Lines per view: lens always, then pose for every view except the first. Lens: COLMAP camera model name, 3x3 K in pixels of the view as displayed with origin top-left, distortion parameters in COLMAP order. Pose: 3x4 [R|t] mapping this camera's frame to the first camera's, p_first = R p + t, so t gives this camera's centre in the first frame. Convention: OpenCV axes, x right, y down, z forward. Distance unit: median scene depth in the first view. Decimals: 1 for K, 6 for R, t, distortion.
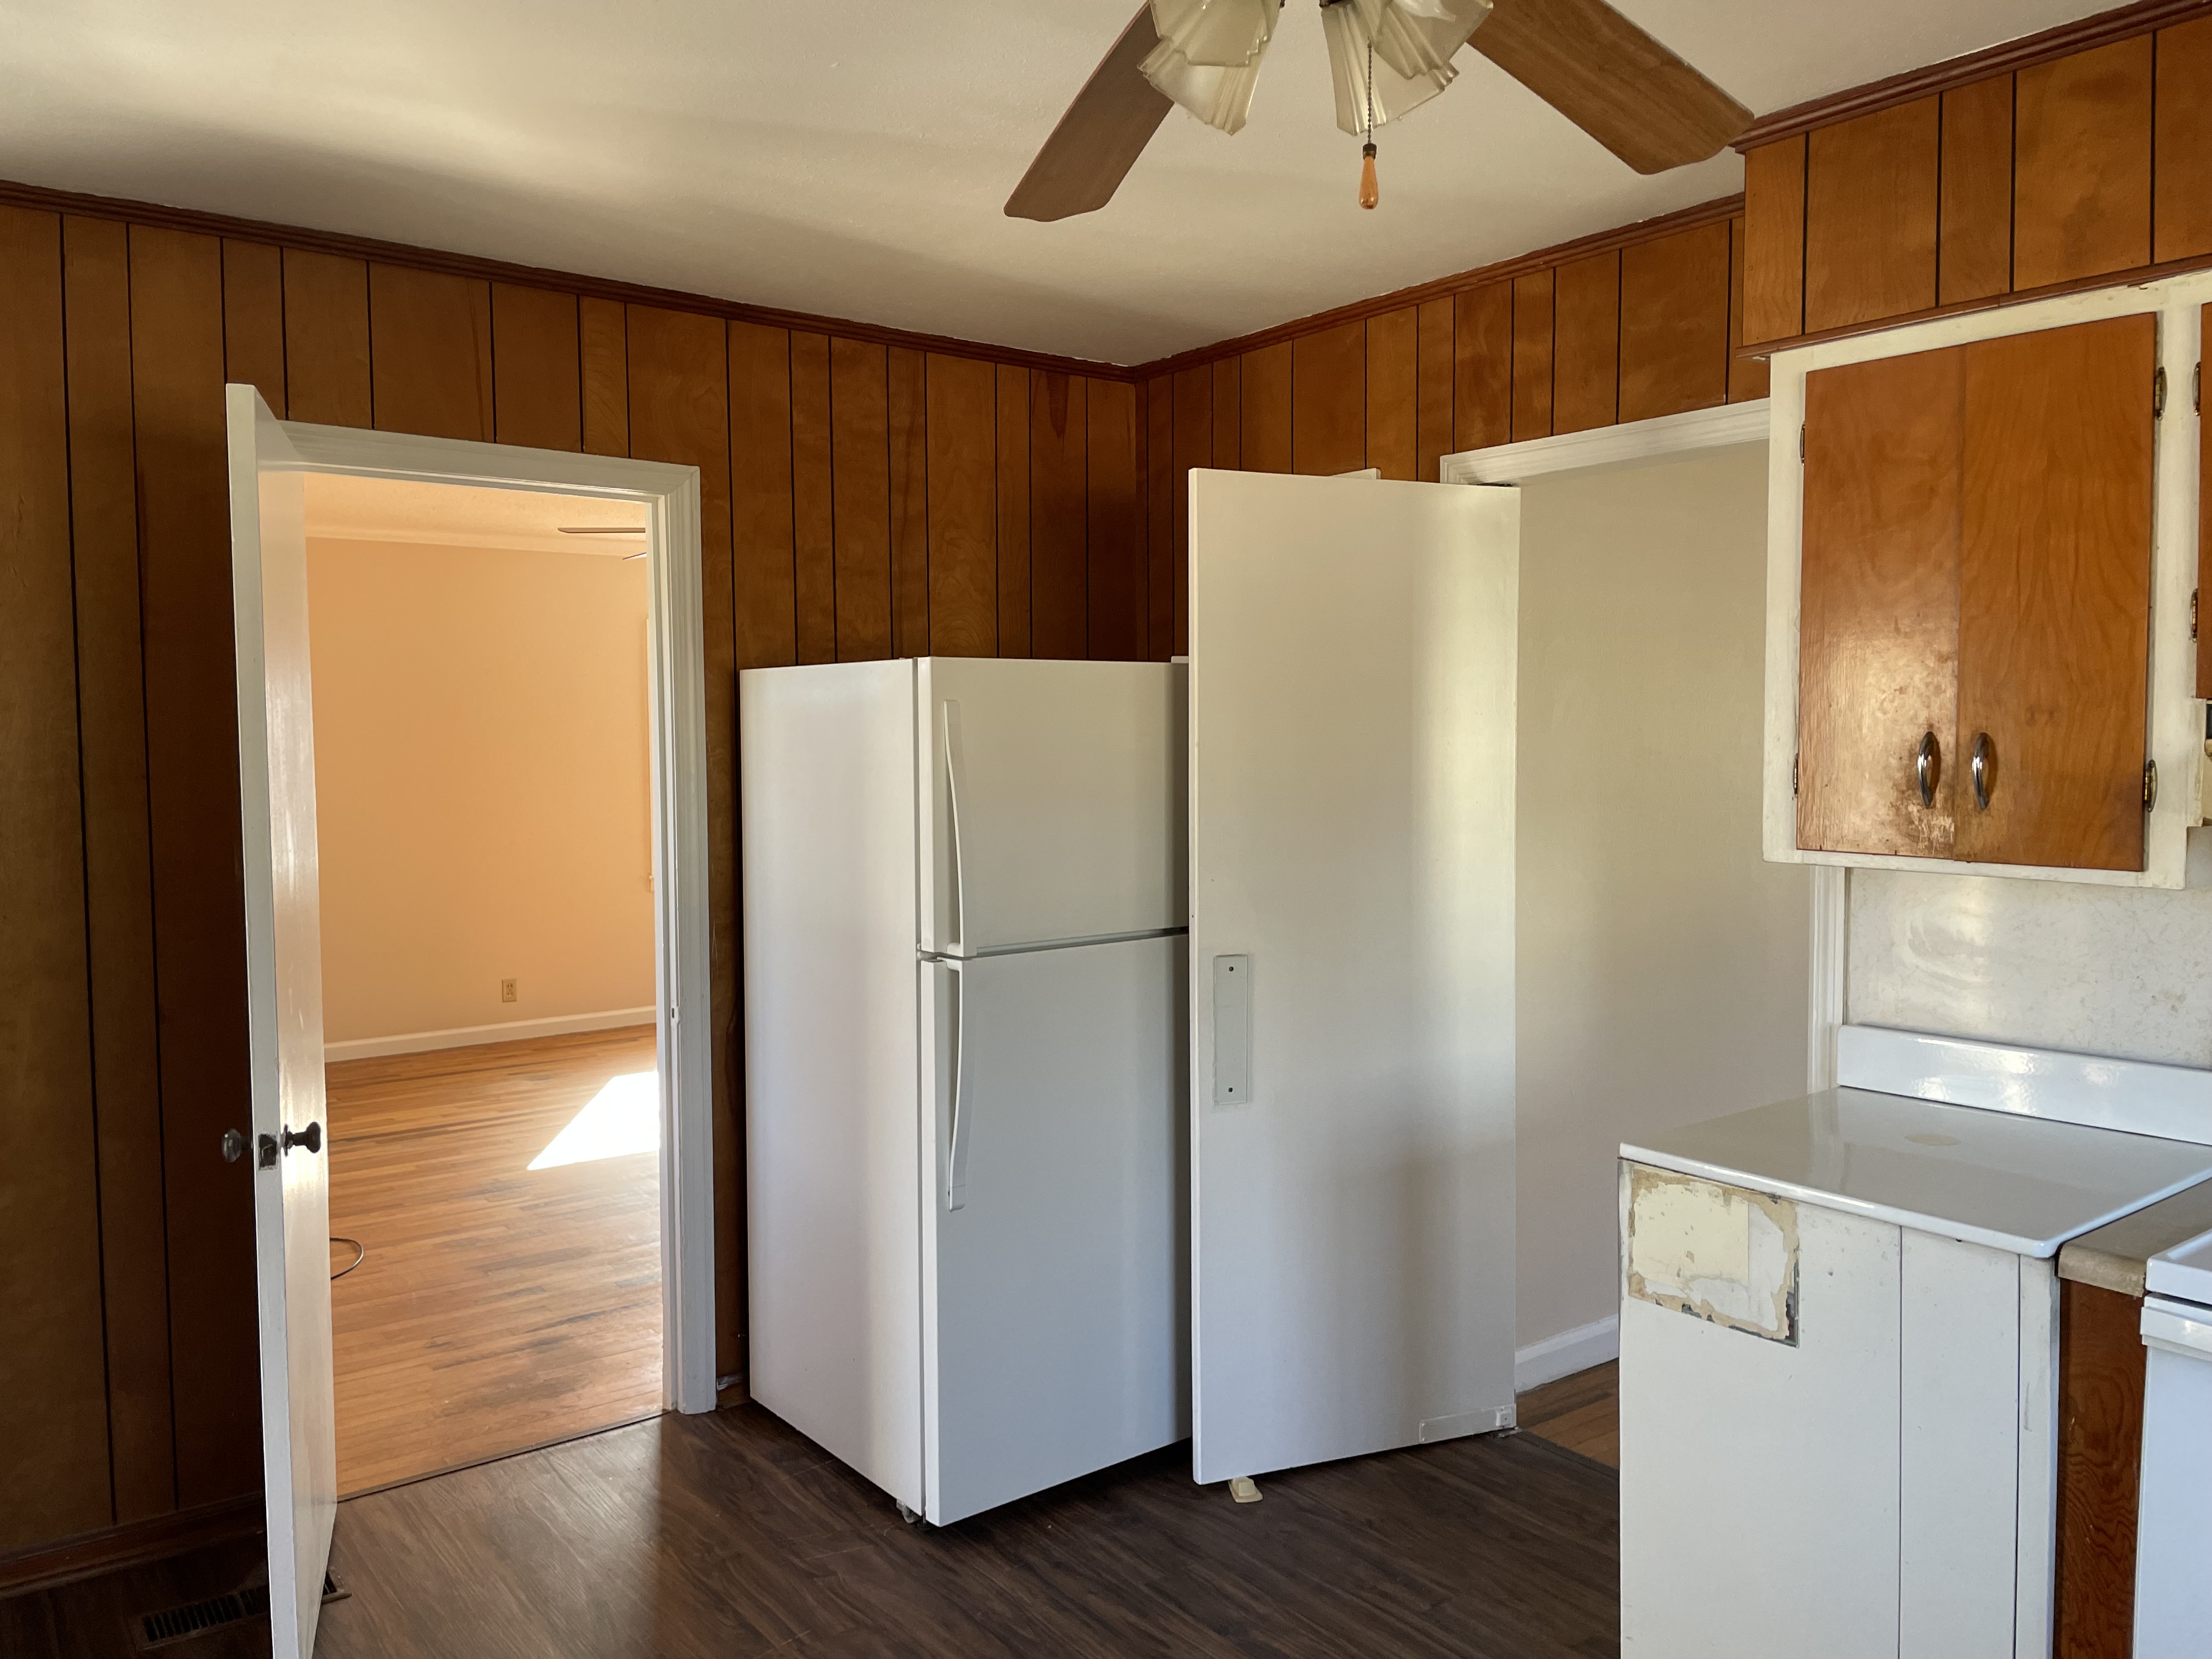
lens RADIAL K [[1670.5, 0, 1106.0], [0, 1670.5, 829.5], [0, 0, 1]] dist [-0.002148, -0.000649]
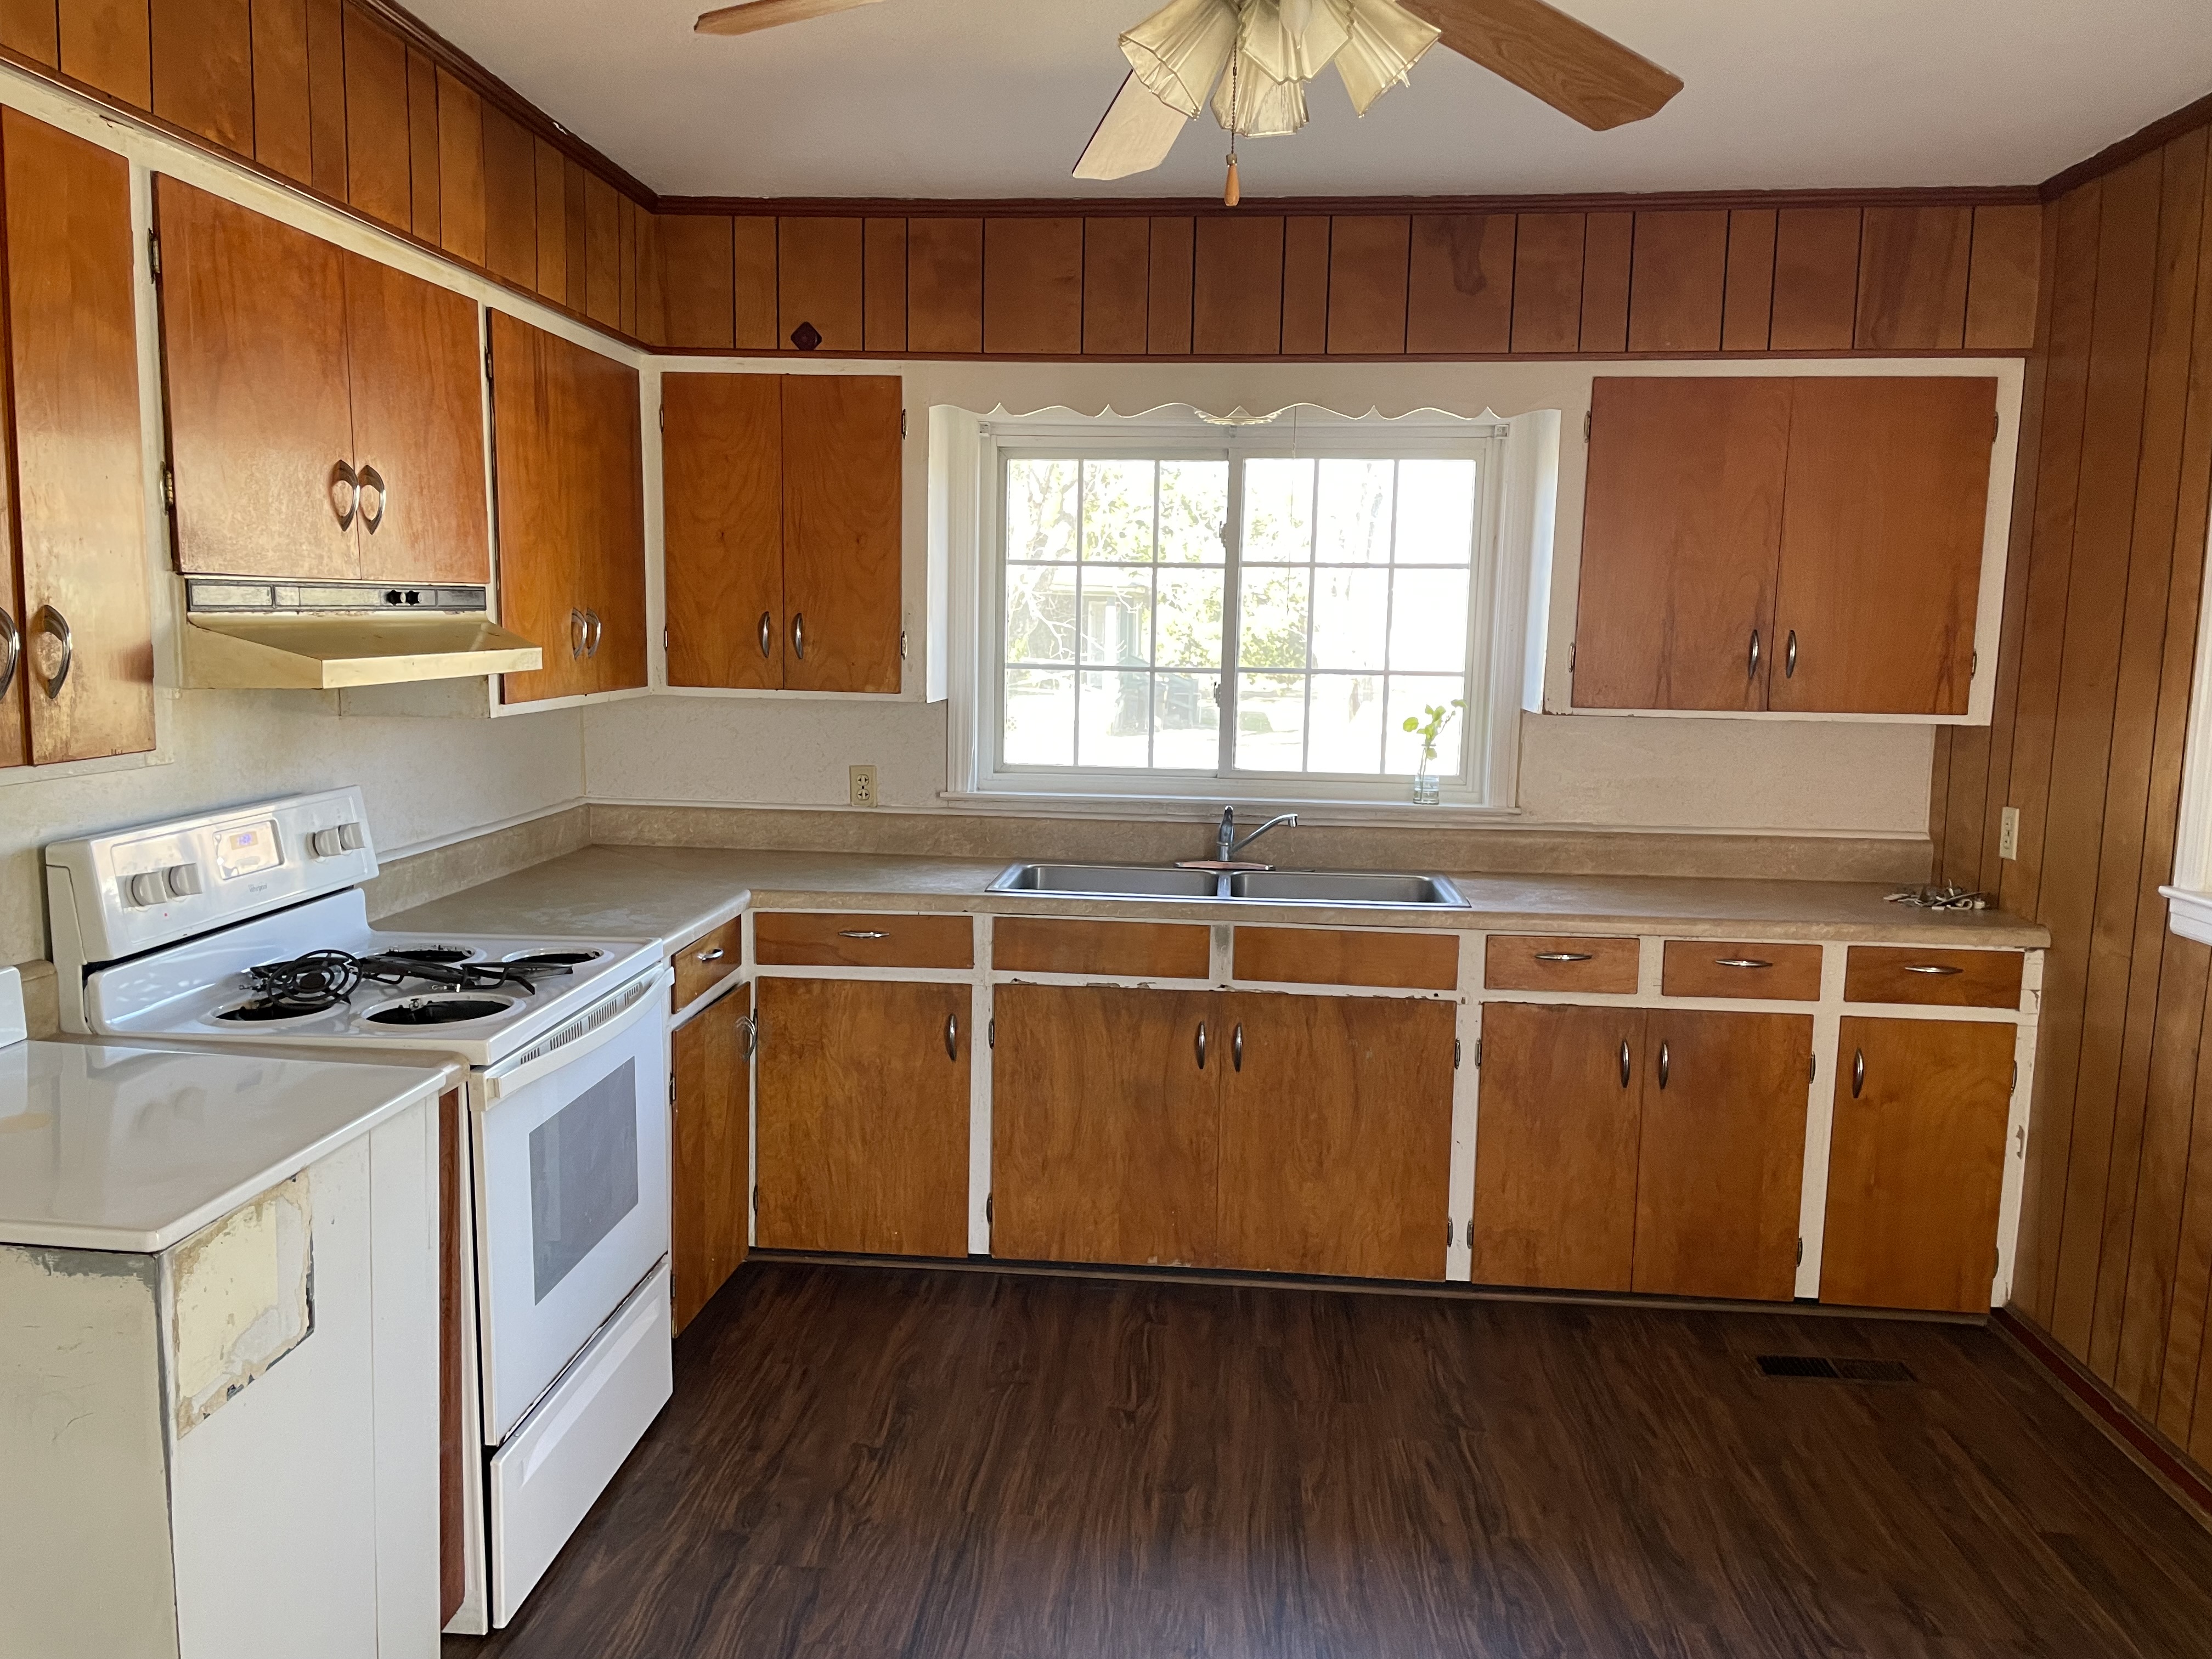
lens RADIAL K [[1670.5, 0, 1106.0], [0, 1670.5, 829.5], [0, 0, 1]] dist [-0.002148, -0.000649]
pose [[-0.746733, -0.093321, 0.658545, -0.407034], [0.026190, 0.985215, 0.169310, -0.073890], [-0.664608, 0.143676, -0.733248, 1.252594]]
